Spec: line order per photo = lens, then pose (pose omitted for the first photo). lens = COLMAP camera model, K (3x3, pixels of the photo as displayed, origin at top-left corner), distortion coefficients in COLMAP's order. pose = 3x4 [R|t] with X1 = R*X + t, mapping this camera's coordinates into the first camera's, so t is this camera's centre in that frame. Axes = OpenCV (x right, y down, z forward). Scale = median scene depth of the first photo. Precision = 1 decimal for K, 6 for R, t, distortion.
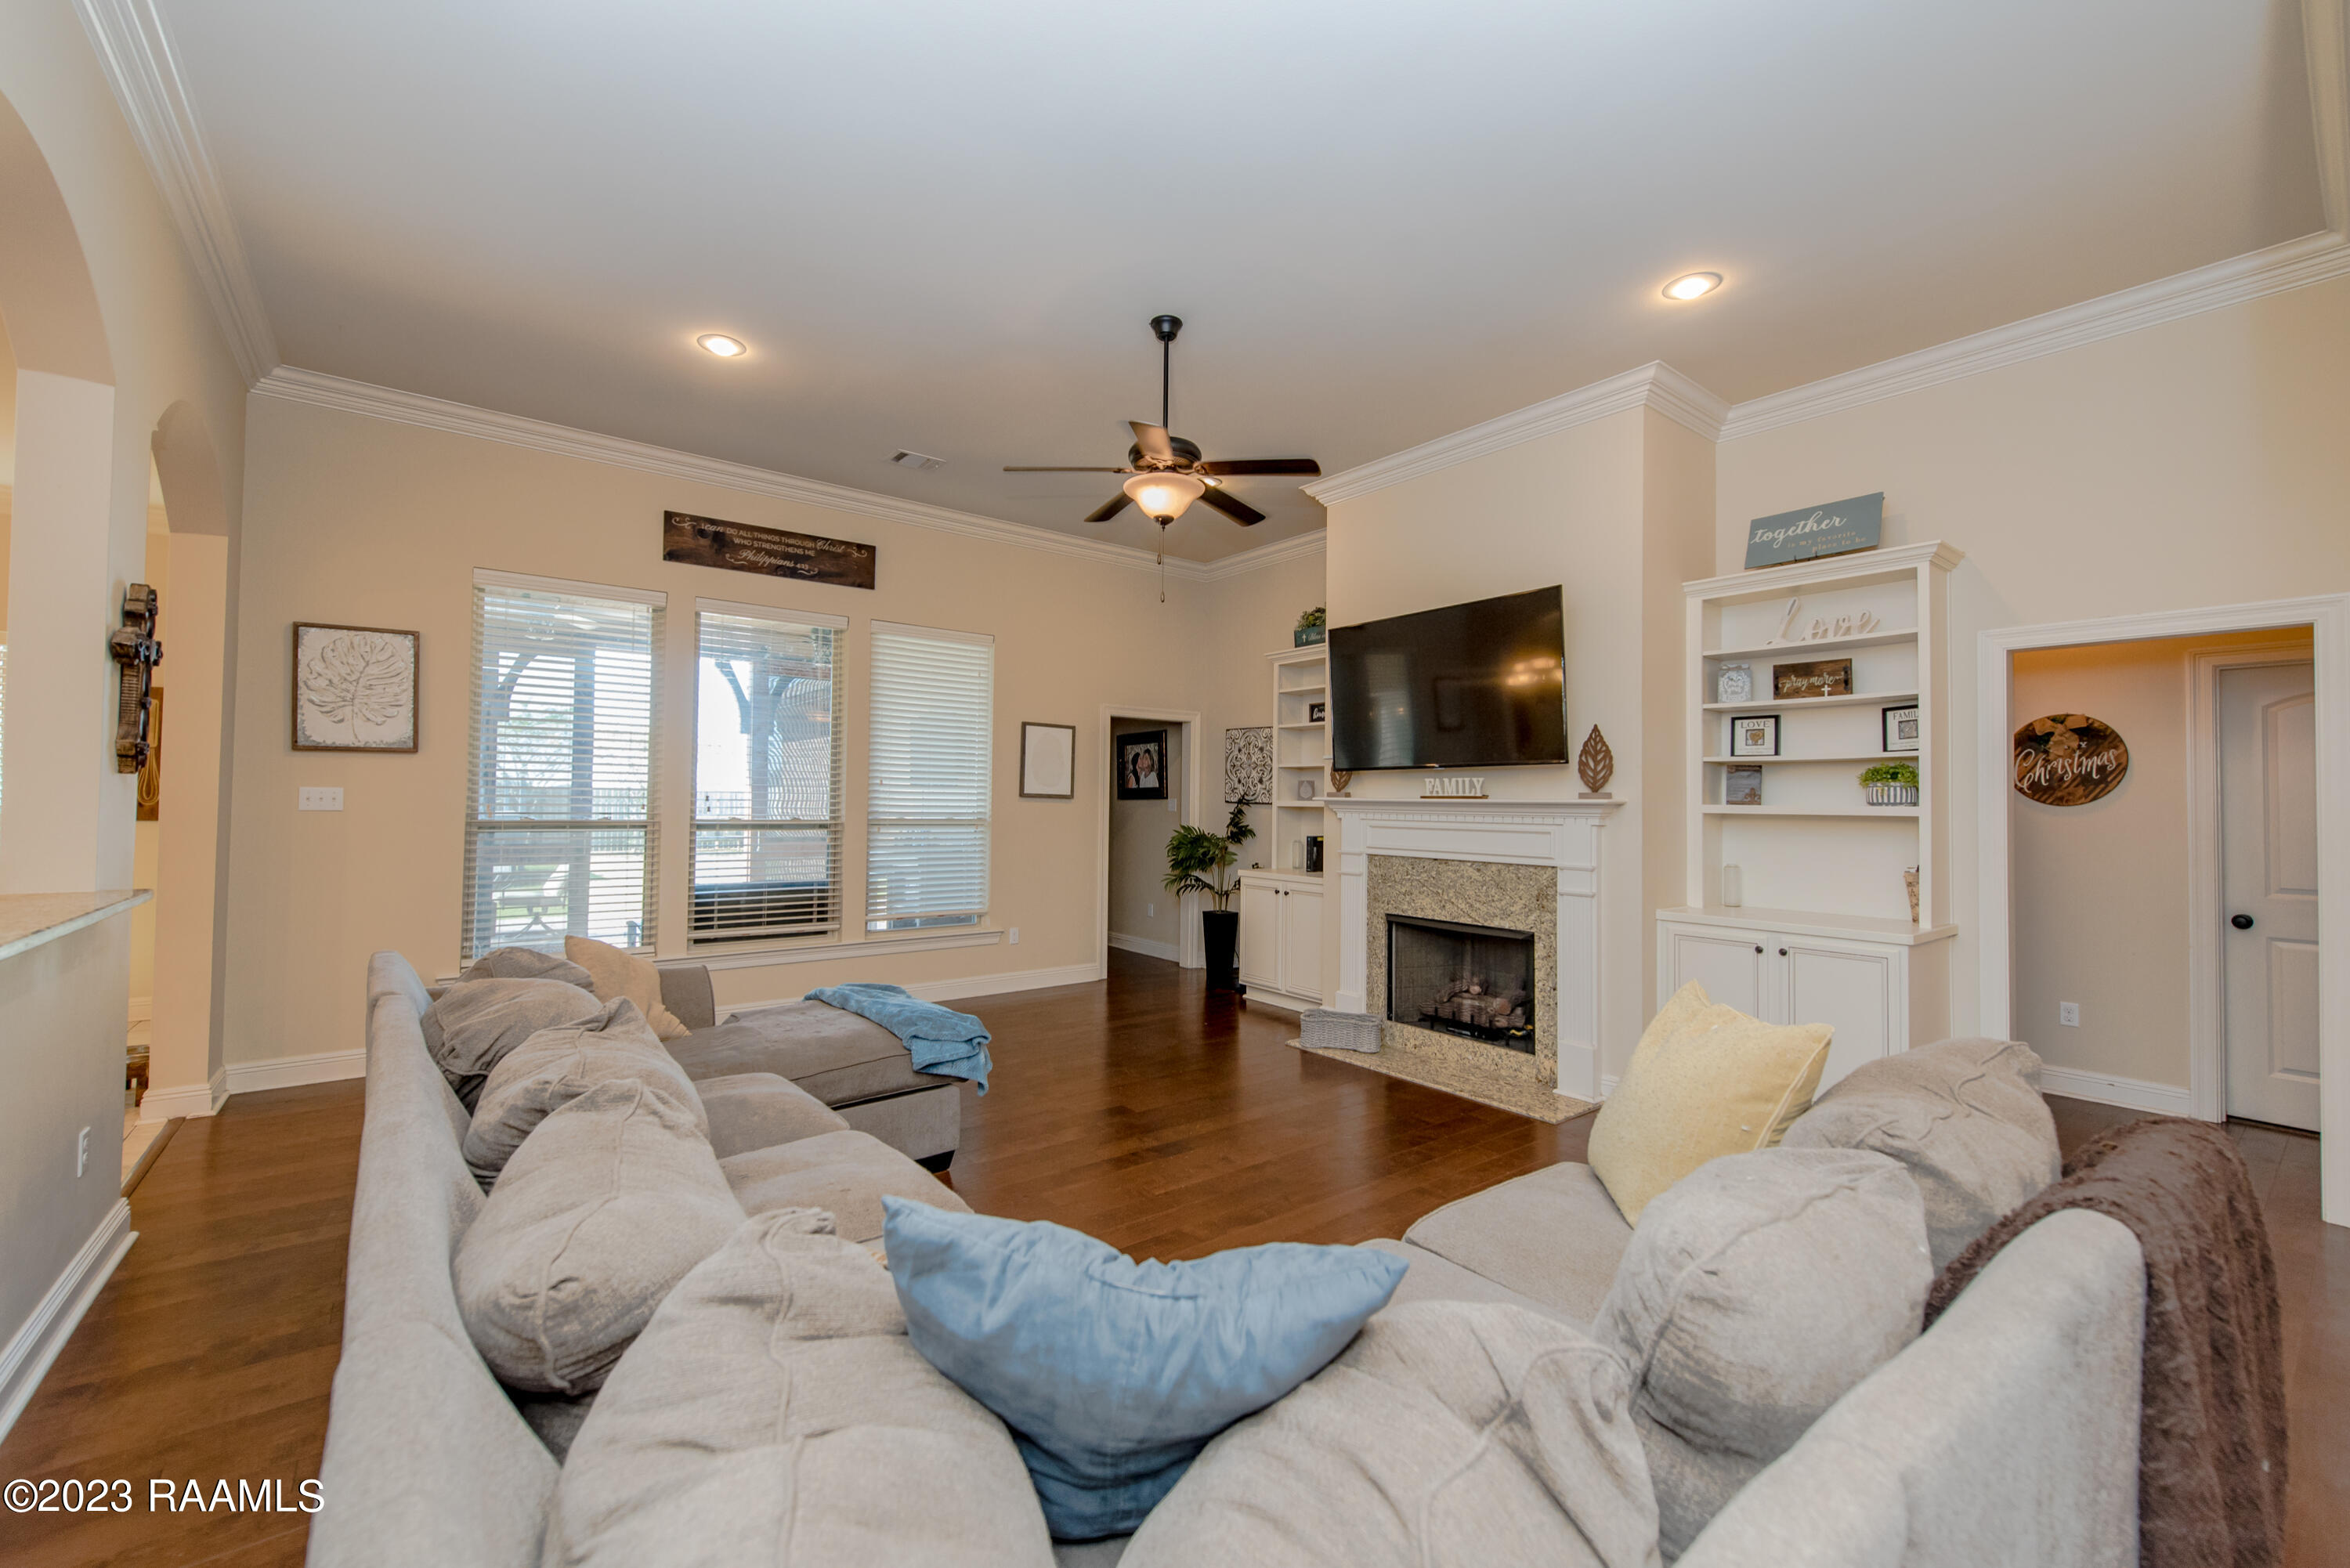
lens RADIAL K [[958.1, 0, 1175.9], [0, 958.1, 778.0], [0, 0, 1]] dist [0.004646, 0.000316]
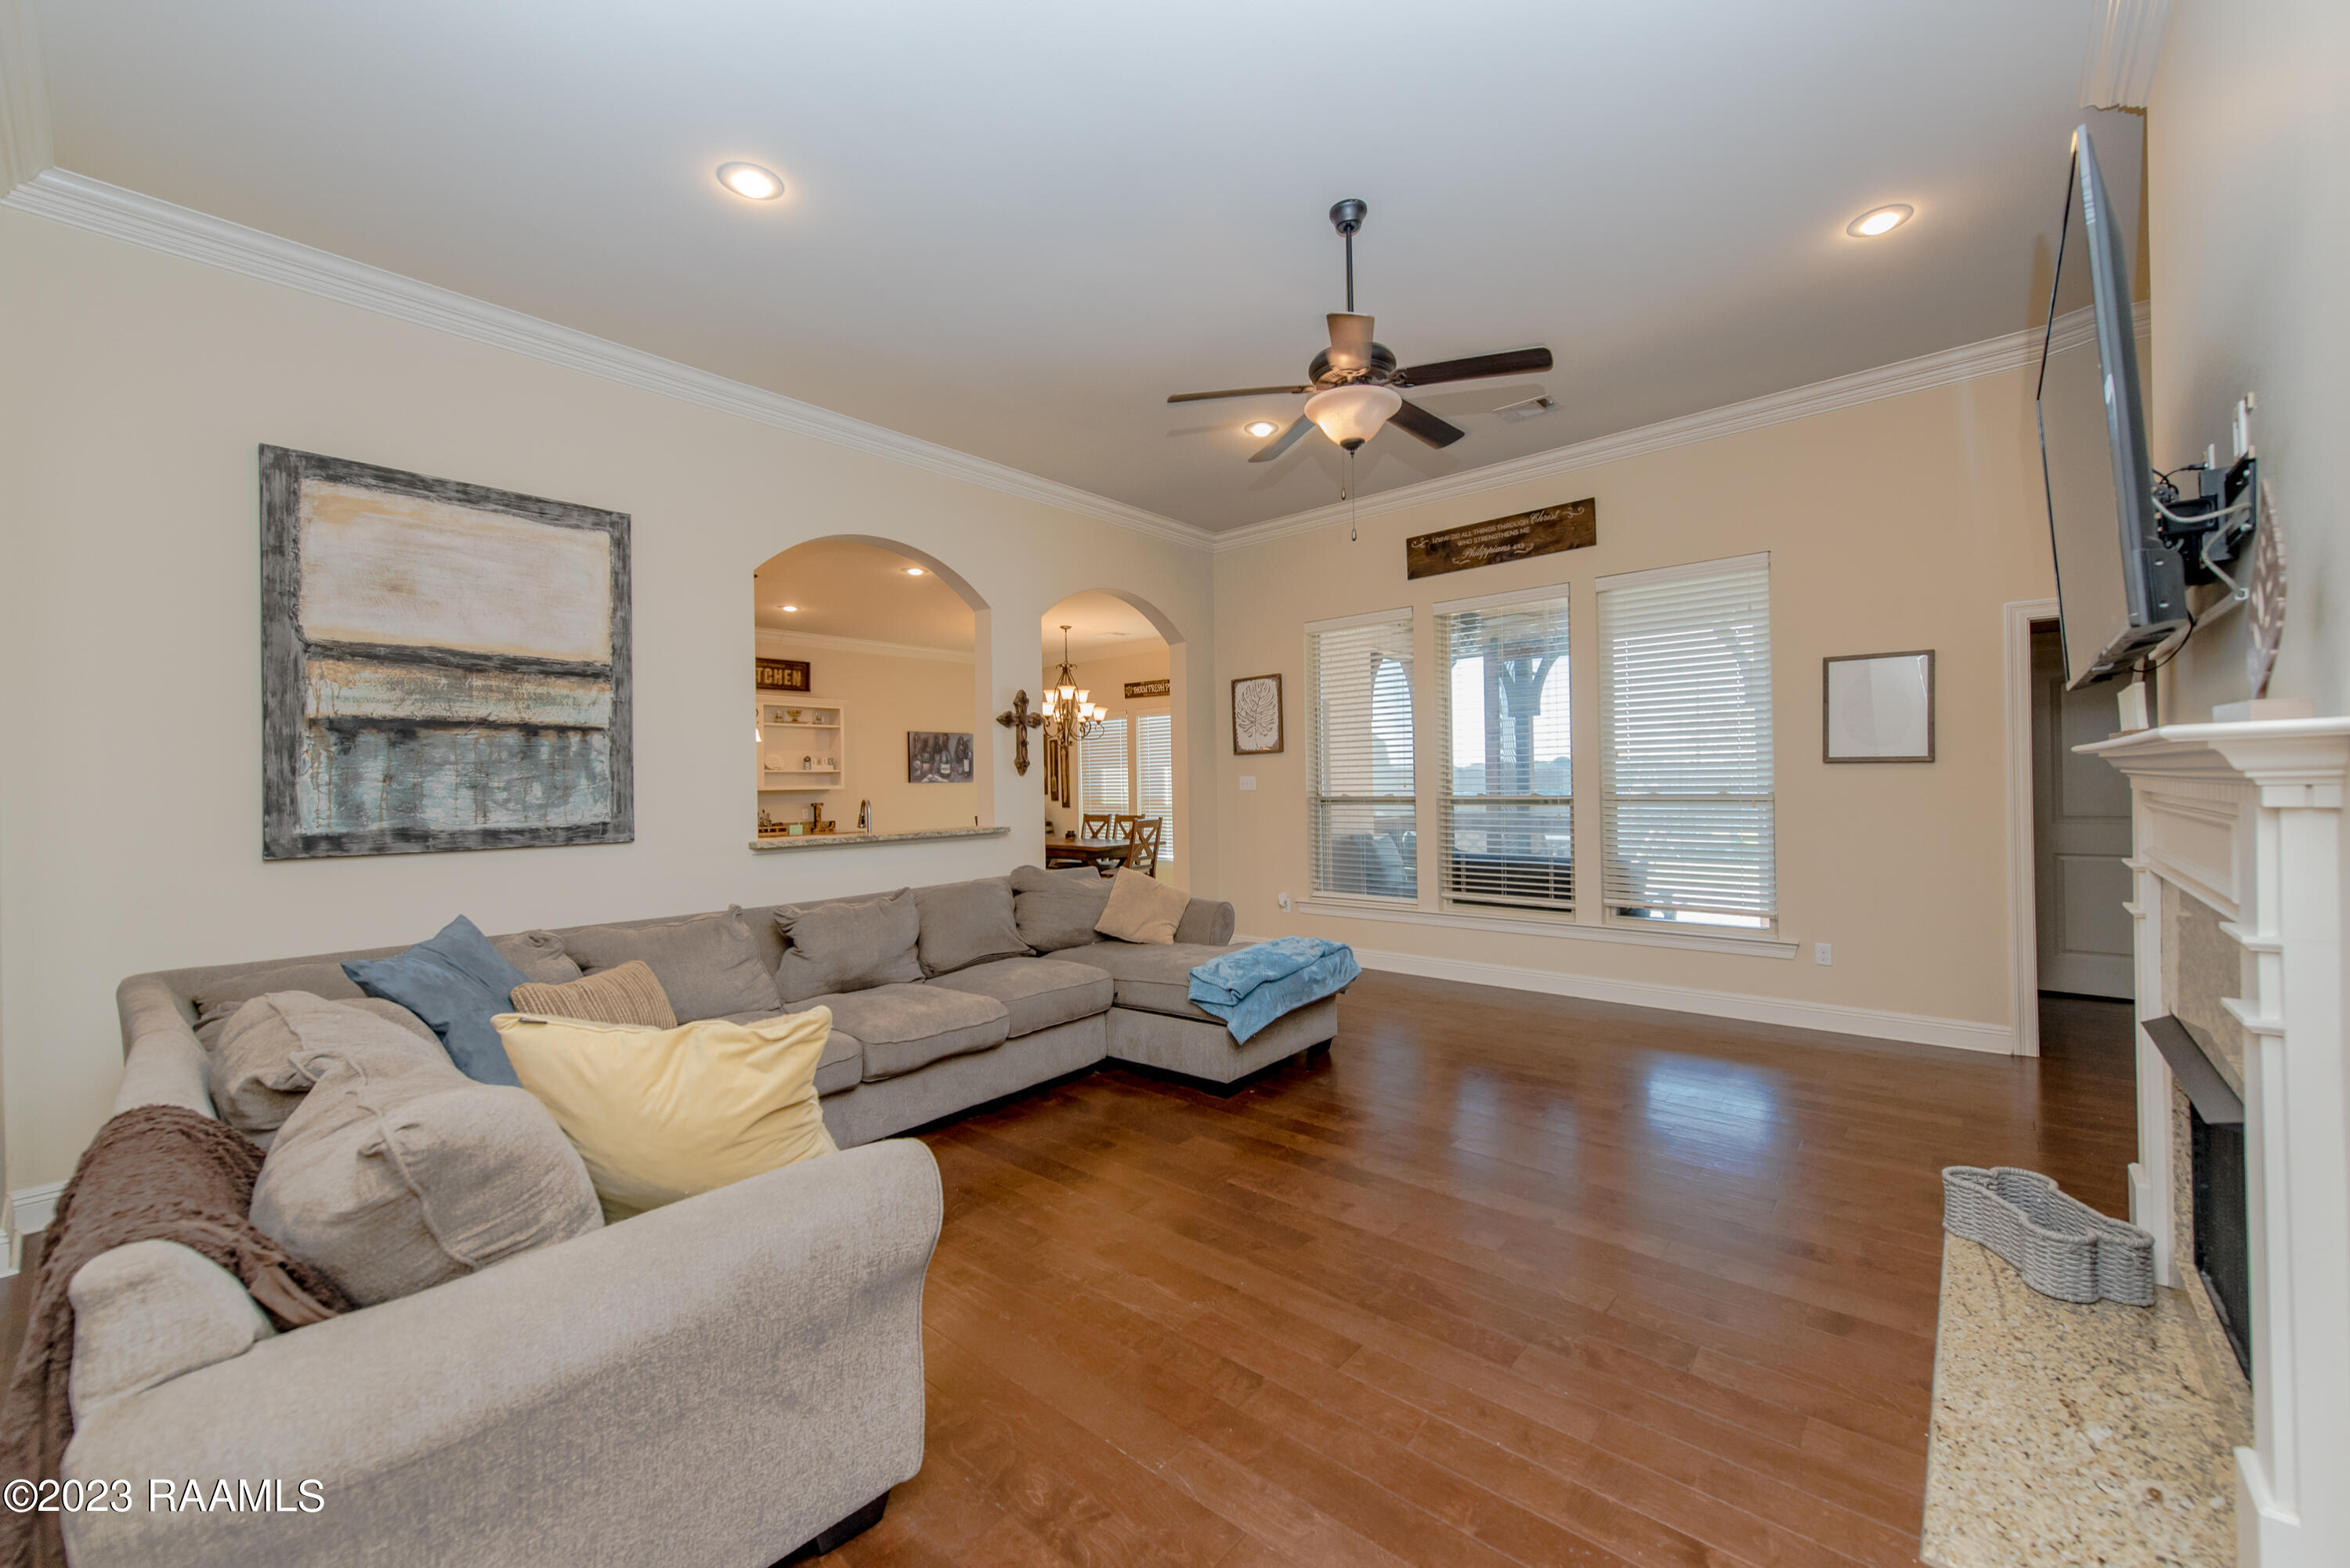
lens RADIAL K [[925.5, 0, 1175.4], [0, 925.5, 788.3], [0, 0, 1]] dist [0.012096, -0.002545]
pose [[0.175930, -0.010964, -0.984342, 0.516786], [0.043726, 0.999038, -0.003313, 0.023061], [0.983431, -0.042458, 0.176240, 0.463033]]
